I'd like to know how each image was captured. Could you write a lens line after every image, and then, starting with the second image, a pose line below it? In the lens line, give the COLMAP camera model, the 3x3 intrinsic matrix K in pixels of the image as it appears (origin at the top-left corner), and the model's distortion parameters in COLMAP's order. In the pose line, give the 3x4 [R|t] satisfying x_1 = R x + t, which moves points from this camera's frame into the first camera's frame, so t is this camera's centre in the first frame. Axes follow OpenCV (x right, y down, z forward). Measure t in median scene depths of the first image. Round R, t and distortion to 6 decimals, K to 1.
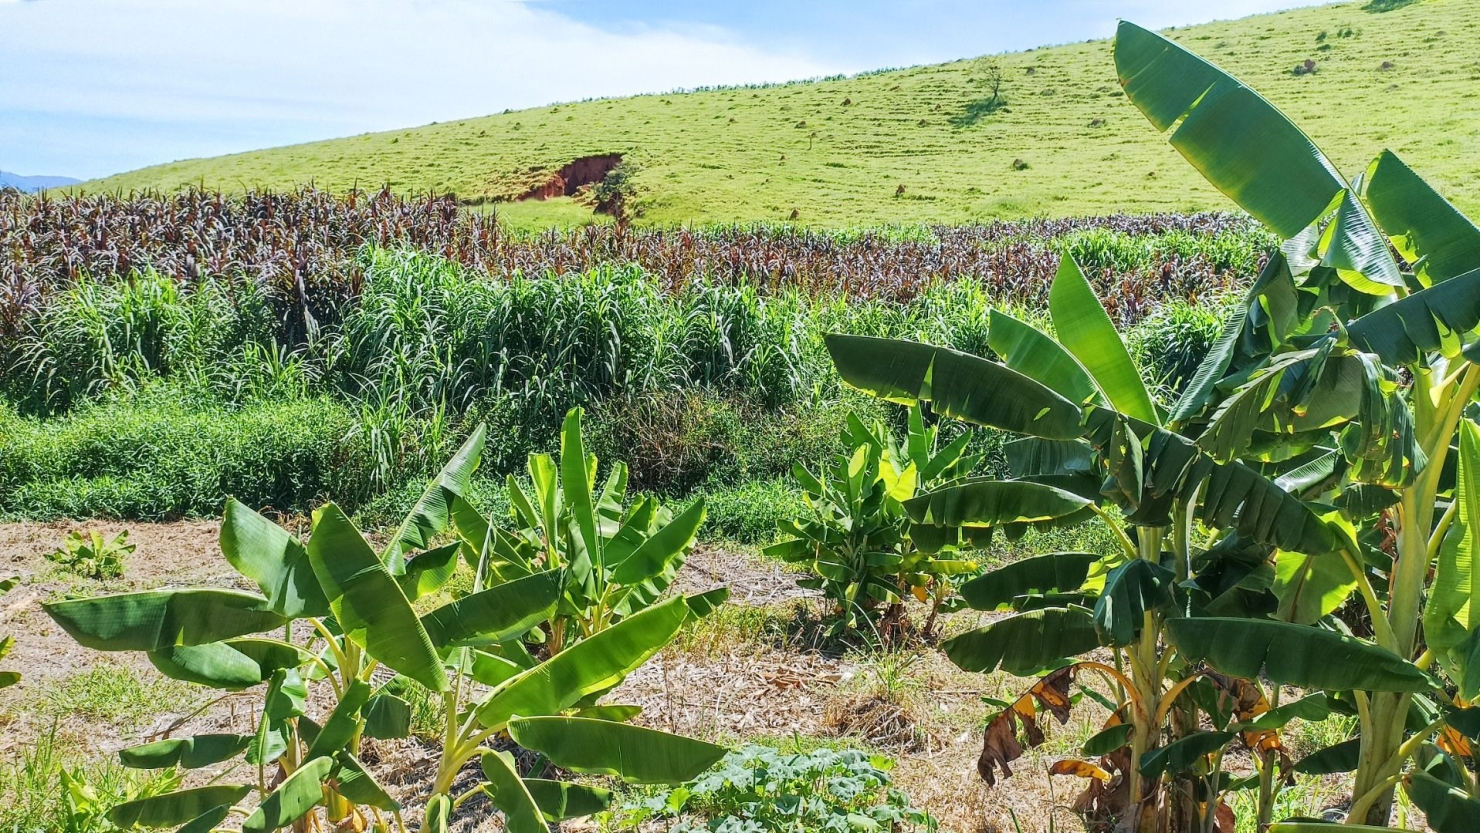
lens RADIAL K [[1087.4, 0, 741.0], [0, 1087.4, 415.3], [0, 0, 1]] dist [0.030020, -0.029000]
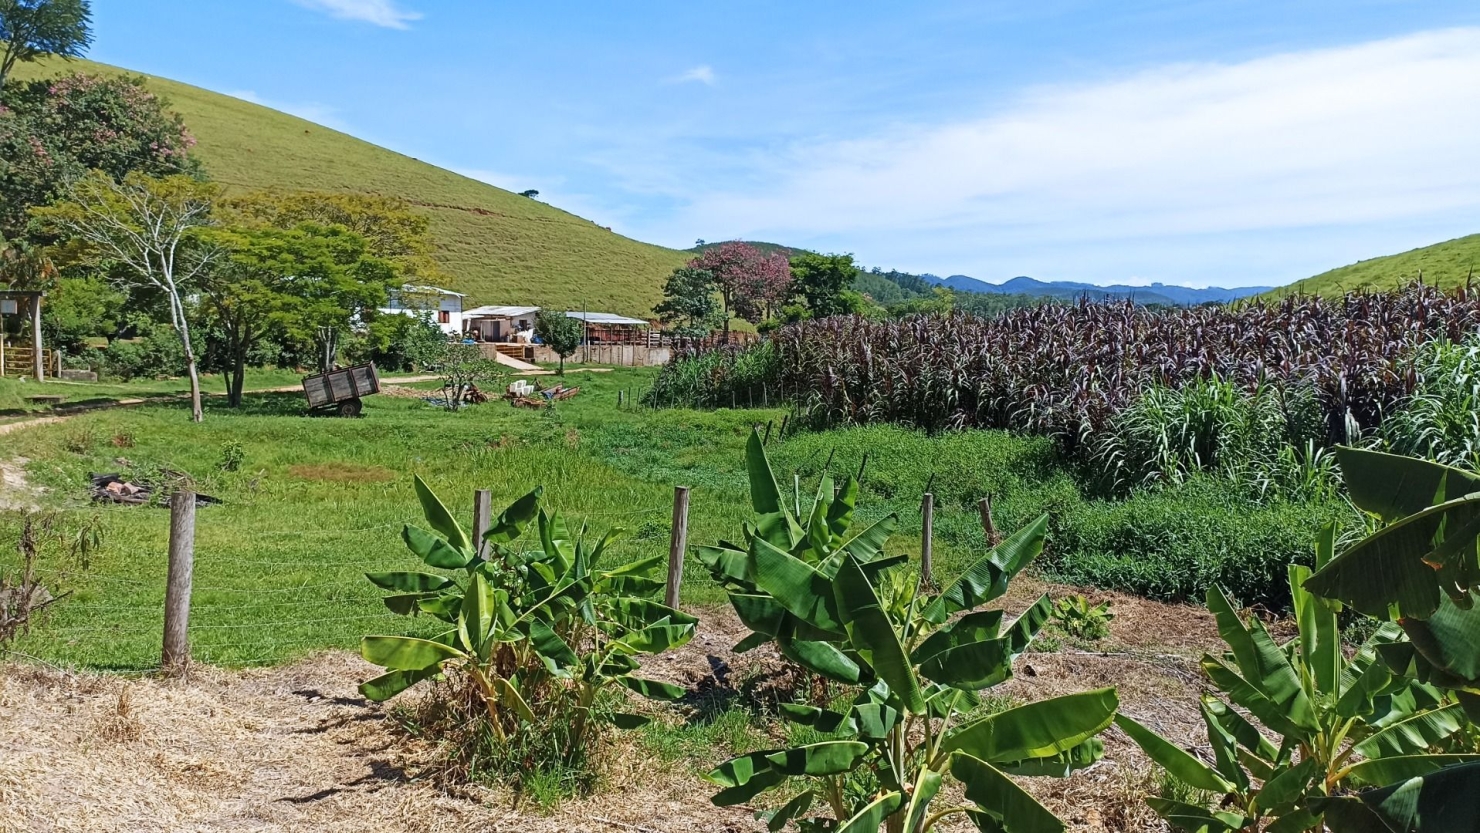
lens RADIAL K [[1087.4, 0, 732.7], [0, 1087.4, 408.4], [0, 0, 1]] dist [0.030020, -0.029000]
pose [[0.529854, 0.004884, -0.848075, 0.165591], [-0.087221, 0.994995, -0.048763, -0.005164], [0.843592, 0.099807, 0.527628, 0.027325]]
